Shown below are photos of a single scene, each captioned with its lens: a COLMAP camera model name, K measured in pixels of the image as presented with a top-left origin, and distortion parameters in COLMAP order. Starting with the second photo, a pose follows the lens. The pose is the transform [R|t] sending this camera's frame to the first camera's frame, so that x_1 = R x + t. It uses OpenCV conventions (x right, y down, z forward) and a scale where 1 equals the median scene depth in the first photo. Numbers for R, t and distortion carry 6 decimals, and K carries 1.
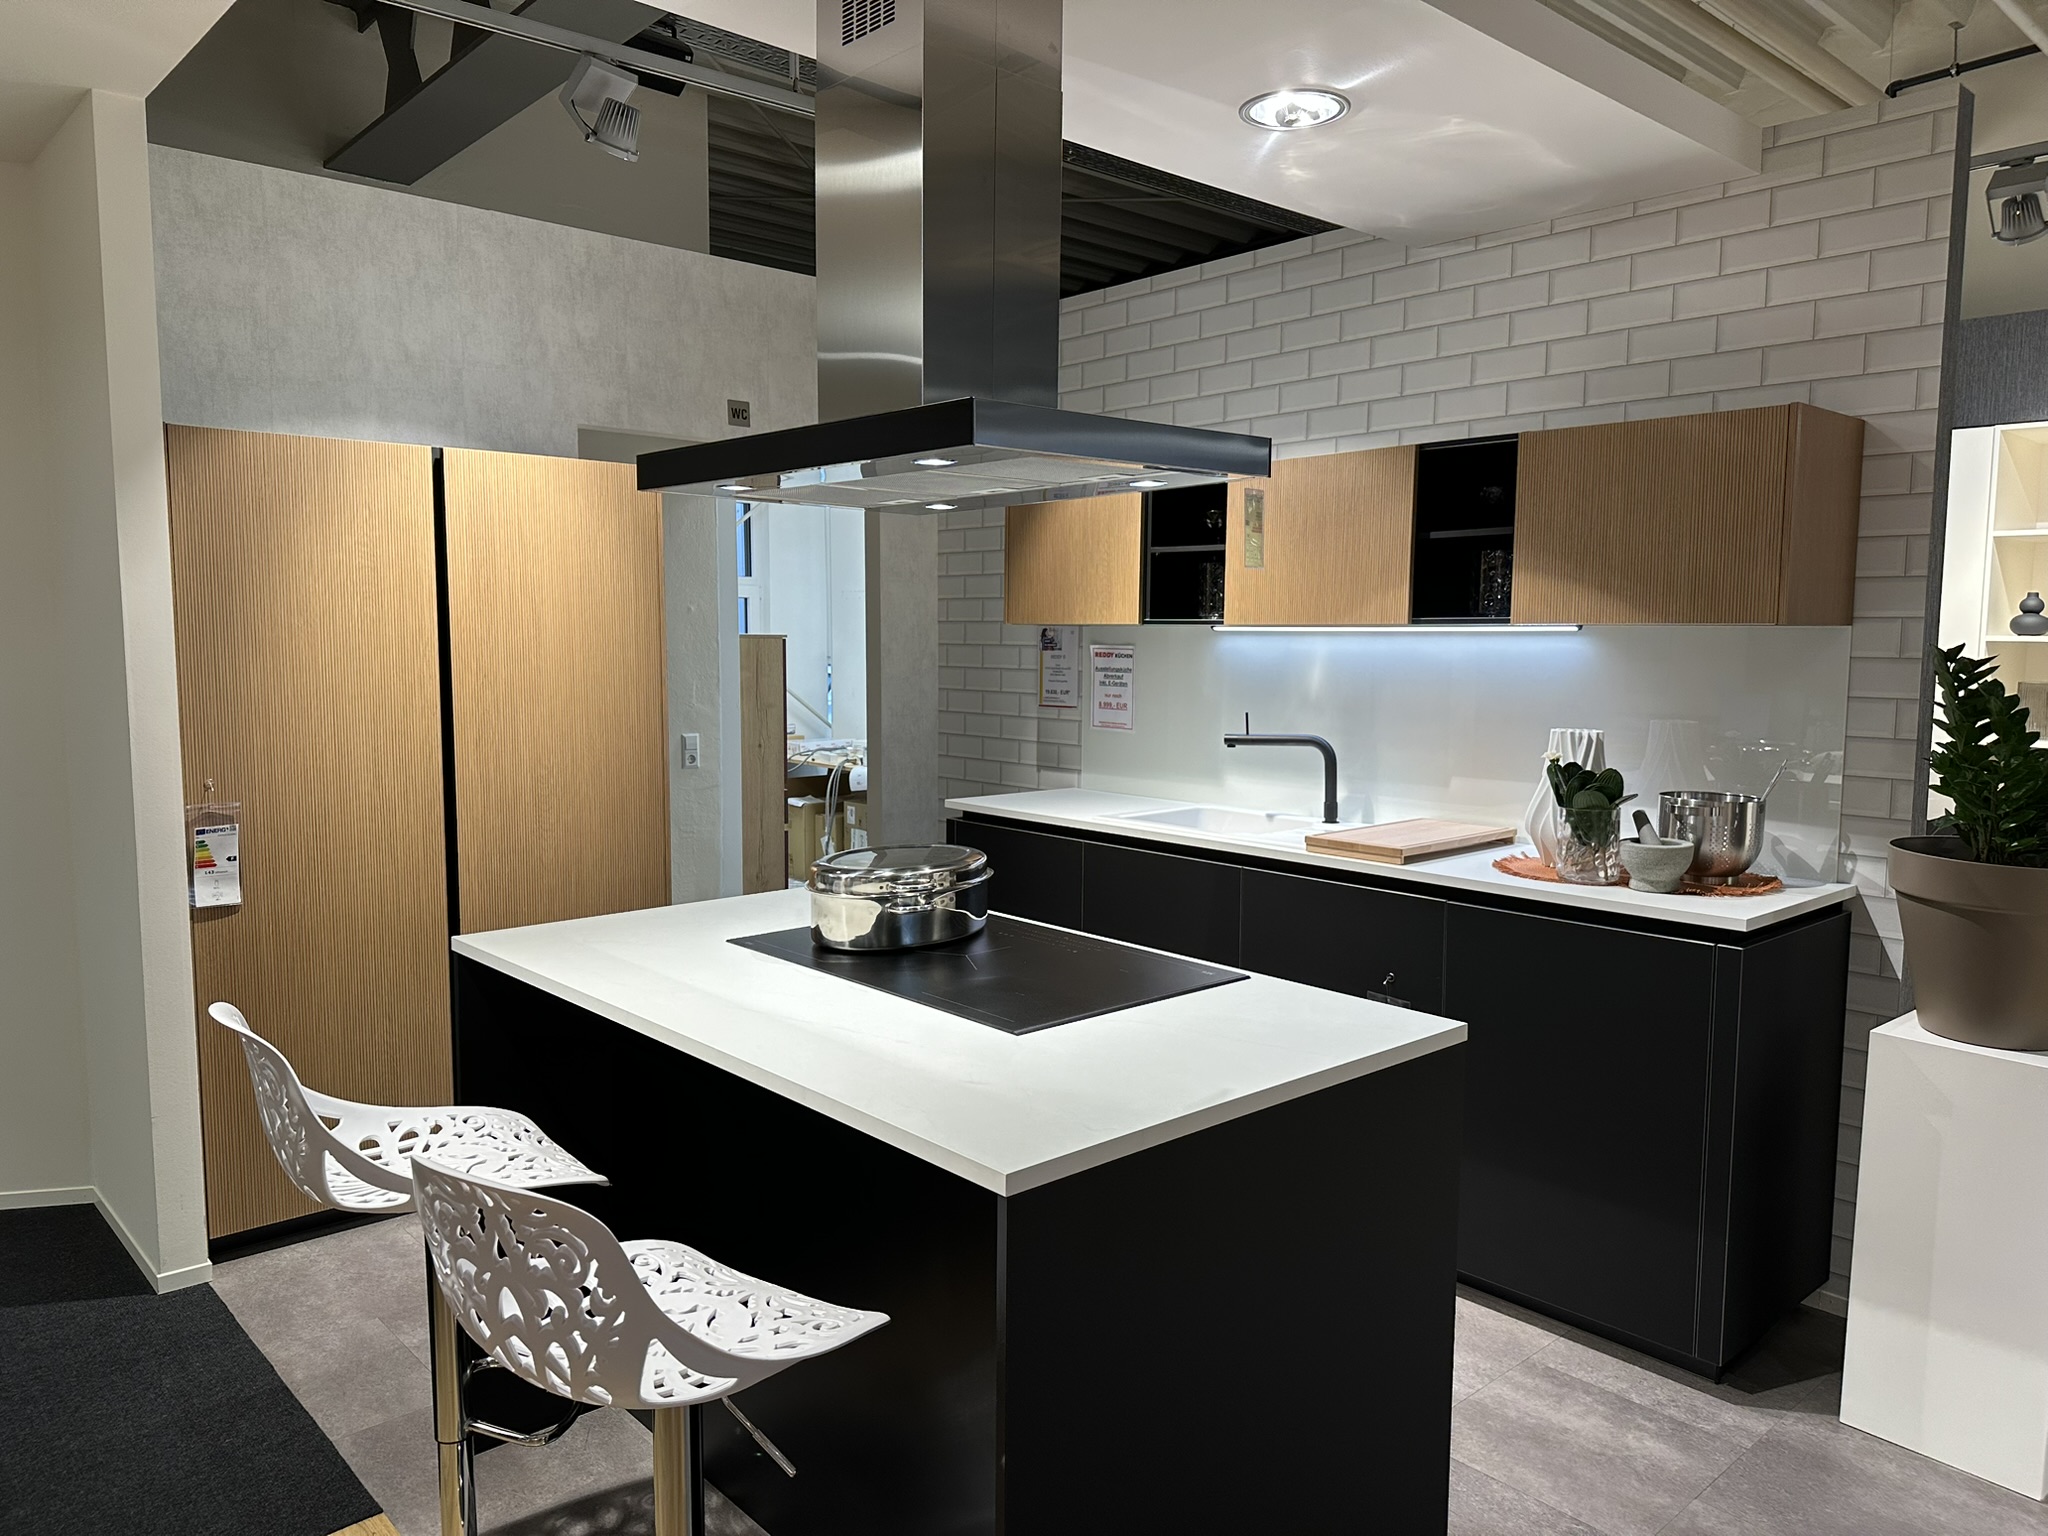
lens RADIAL K [[1437.2, 0, 1020.9], [0, 1437.2, 774.1], [0, 0, 1]] dist [0.084913, -0.110536]
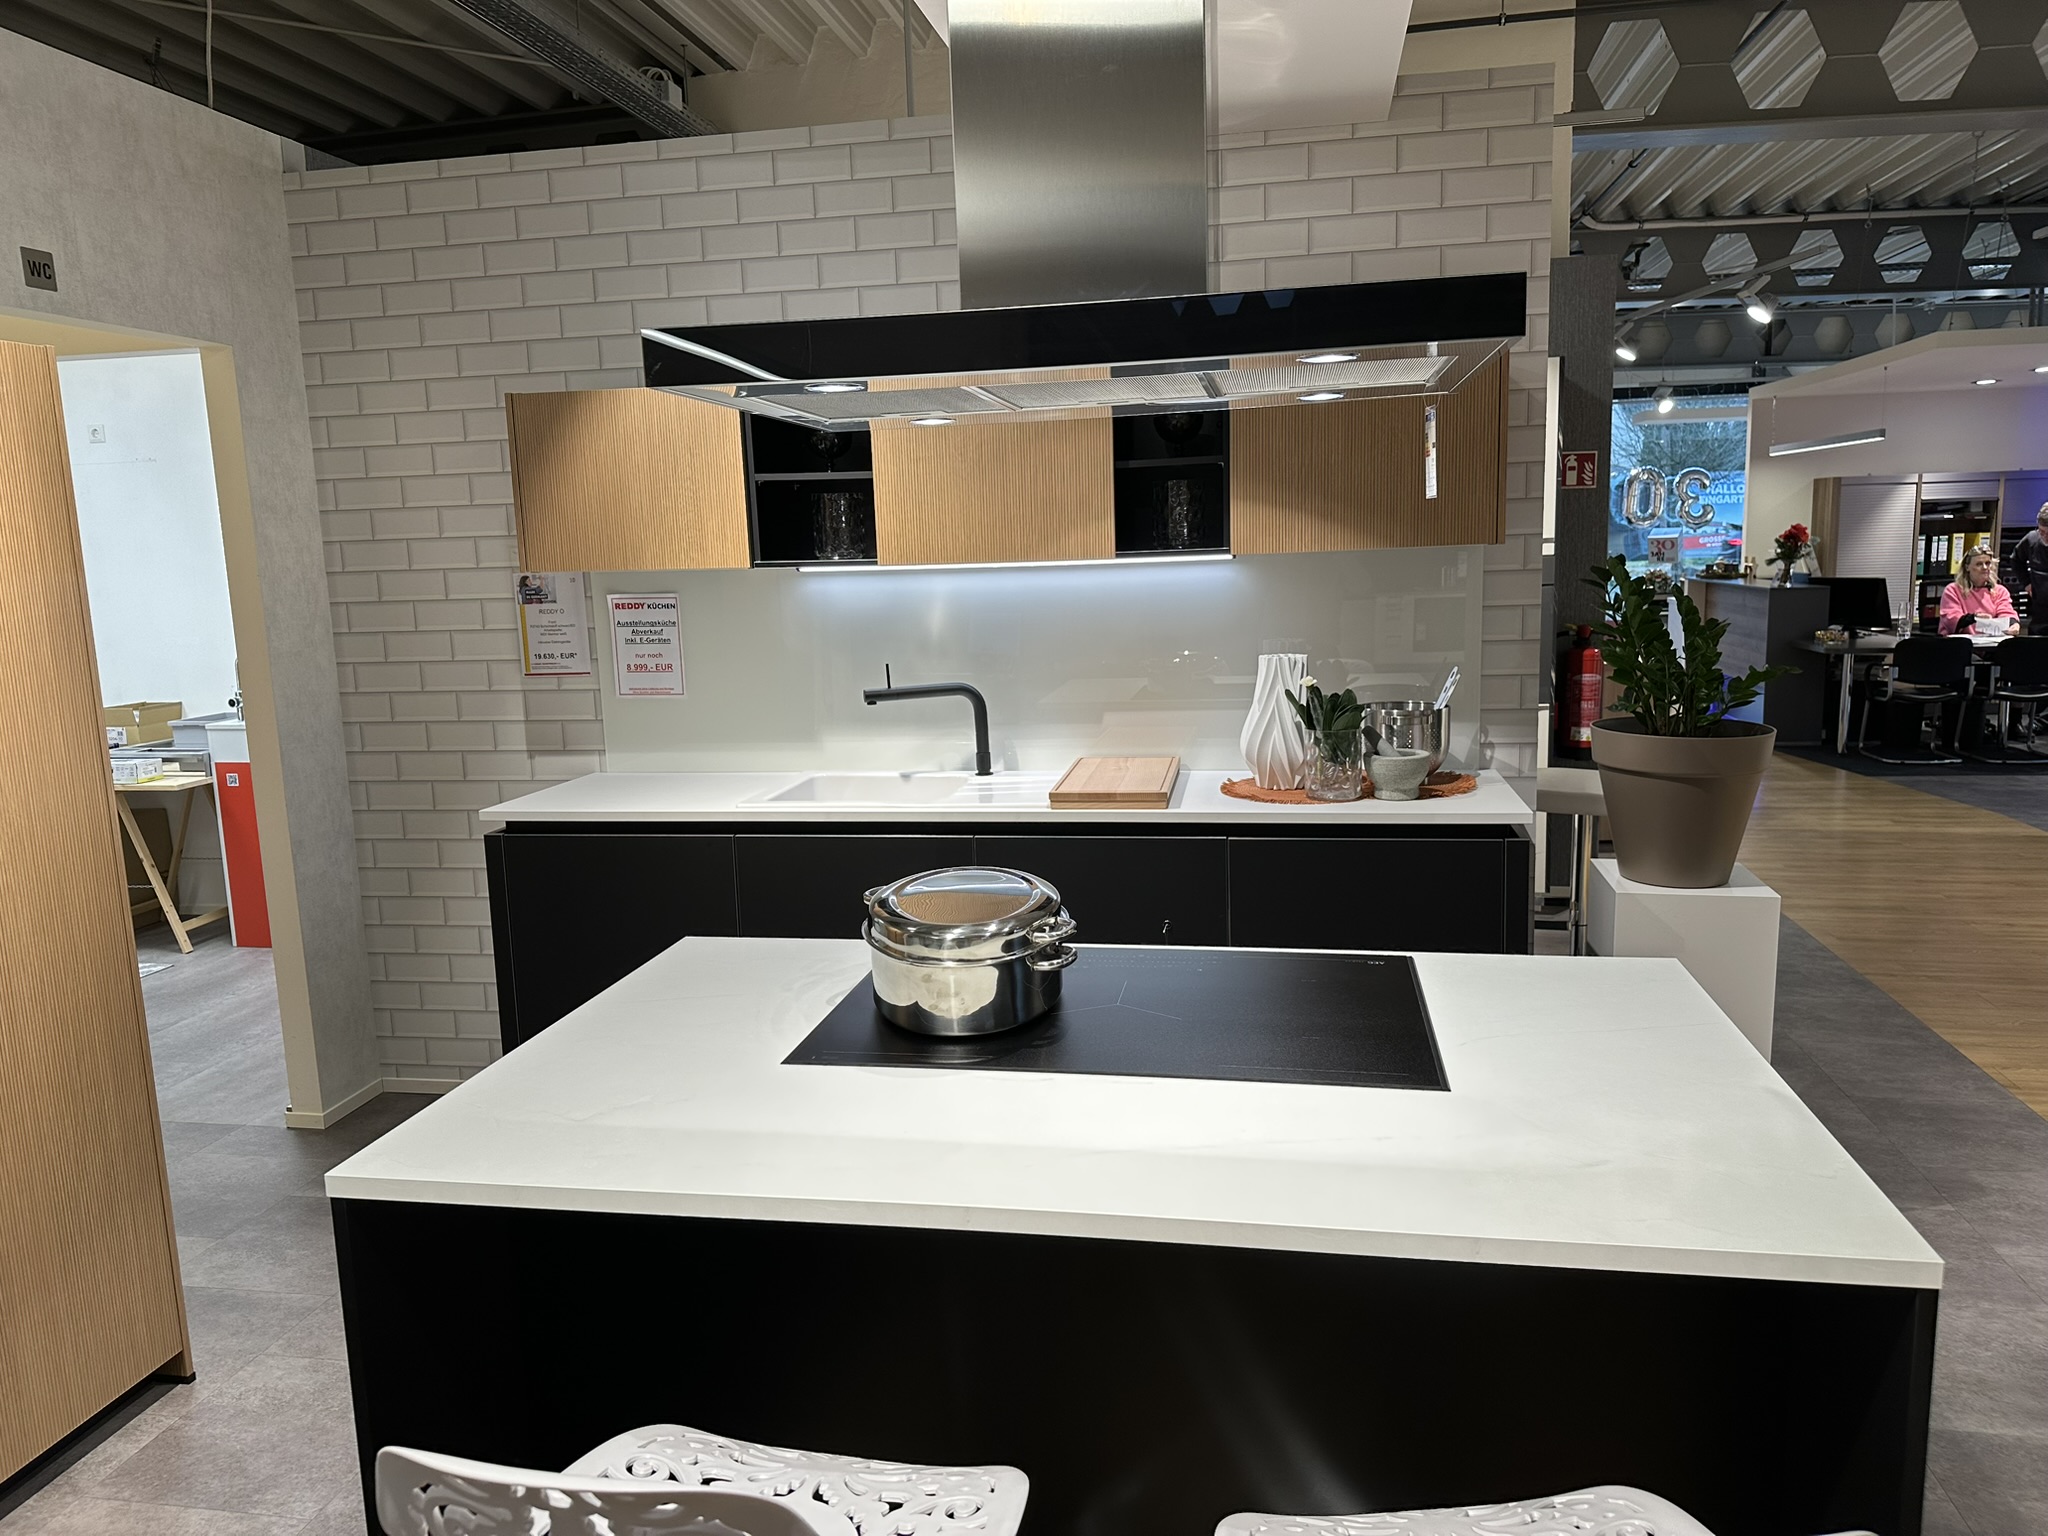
lens RADIAL K [[1437.2, 0, 1020.9], [0, 1437.2, 774.1], [0, 0, 1]] dist [0.084913, -0.110536]
pose [[0.787949, -0.129153, 0.602043, -0.361022], [0.098785, 0.991605, 0.083435, -0.046193], [-0.607765, -0.006270, 0.794092, 0.278891]]
